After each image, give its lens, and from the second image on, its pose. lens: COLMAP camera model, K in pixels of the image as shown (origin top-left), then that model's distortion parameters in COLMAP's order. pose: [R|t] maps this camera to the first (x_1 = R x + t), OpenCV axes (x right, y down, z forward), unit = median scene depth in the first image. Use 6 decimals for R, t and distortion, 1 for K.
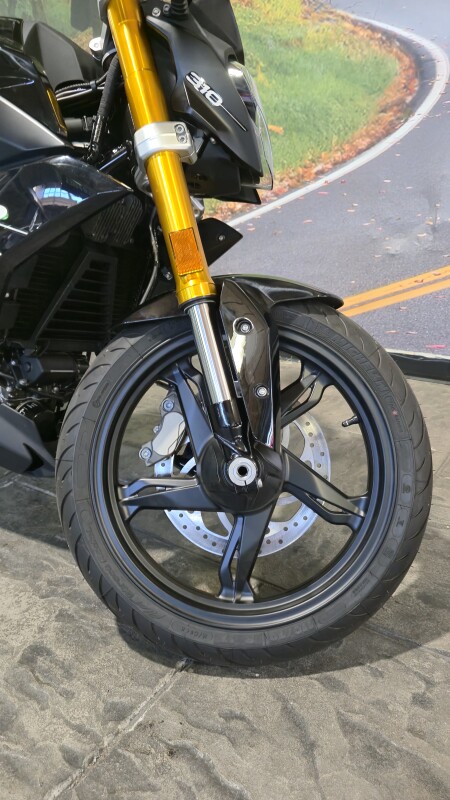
lens RADIAL K [[543.8, 0, 231.7], [0, 543.8, 405.6], [0, 0, 1]] dist [0.062107, -0.057859]
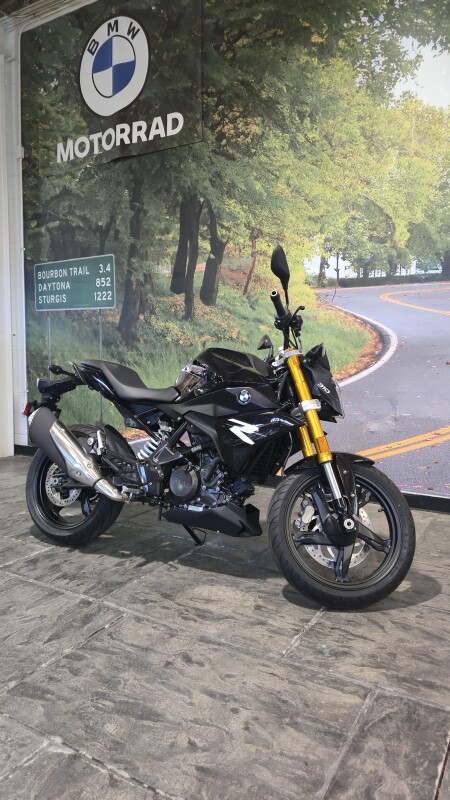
lens RADIAL K [[543.8, 0, 226.9], [0, 543.8, 397.4], [0, 0, 1]] dist [0.062107, -0.057859]
pose [[0.996934, 0.027597, 0.073225, -0.664262], [-0.006273, 0.960922, -0.276747, 0.224685], [-0.078000, 0.275439, 0.958149, -1.449355]]
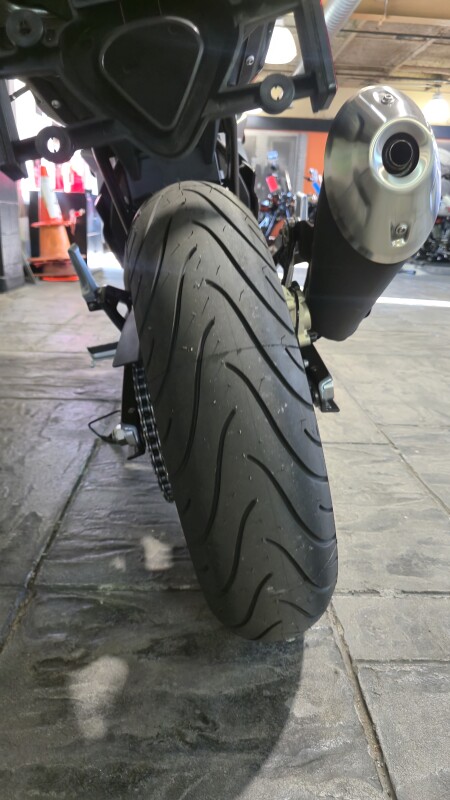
lens RADIAL K [[543.8, 0, 224.9], [0, 543.8, 402.7], [0, 0, 1]] dist [0.062107, -0.057859]
pose [[-0.590030, -0.249597, 0.767832, -1.912287], [0.258516, 0.842543, 0.472536, -0.565746], [-0.764875, 0.477307, -0.432601, 2.043636]]
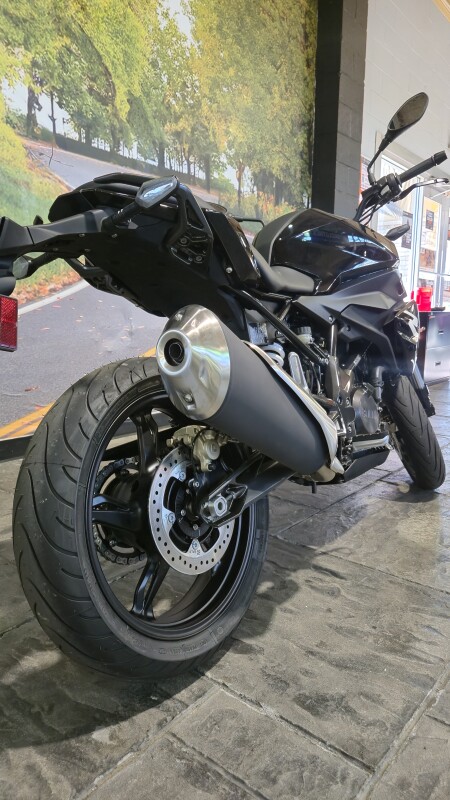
lens RADIAL K [[543.8, 0, 235.2], [0, 543.8, 392.7], [0, 0, 1]] dist [0.062107, -0.057859]
pose [[0.080210, -0.119772, 0.989556, -2.392749], [0.329081, 0.940273, 0.087133, -0.443455], [-0.940889, 0.318655, 0.114834, 1.324043]]
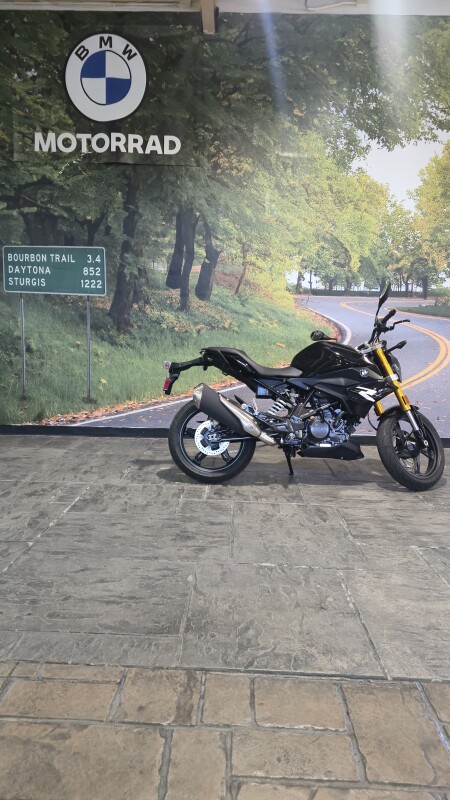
lens RADIAL K [[543.8, 0, 224.6], [0, 543.8, 397.4], [0, 0, 1]] dist [0.062107, -0.057859]
pose [[0.838438, -0.008847, 0.544925, -3.418720], [0.140237, 0.969702, -0.200029, 0.372577], [-0.526645, 0.244131, 0.814276, -1.775441]]
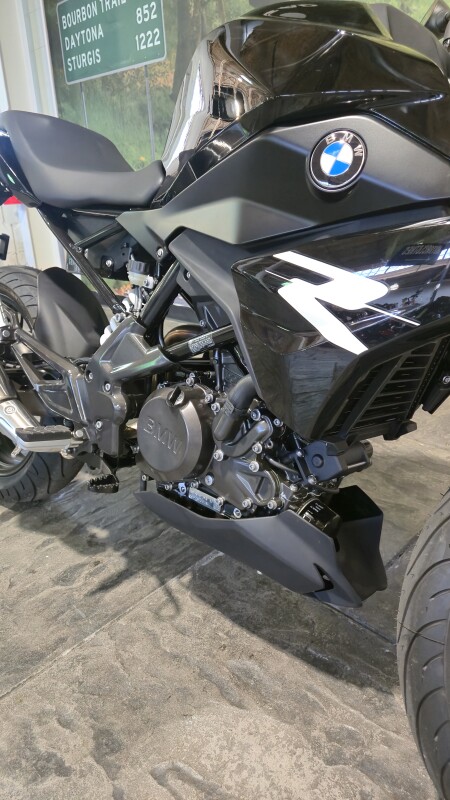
lens RADIAL K [[543.8, 0, 228.1], [0, 543.8, 393.5], [0, 0, 1]] dist [0.062107, -0.057859]
pose [[0.985033, 0.046526, -0.165970, -0.414404], [-0.042779, 0.998744, 0.026079, -0.199927], [0.166975, -0.018588, 0.985786, 0.243864]]
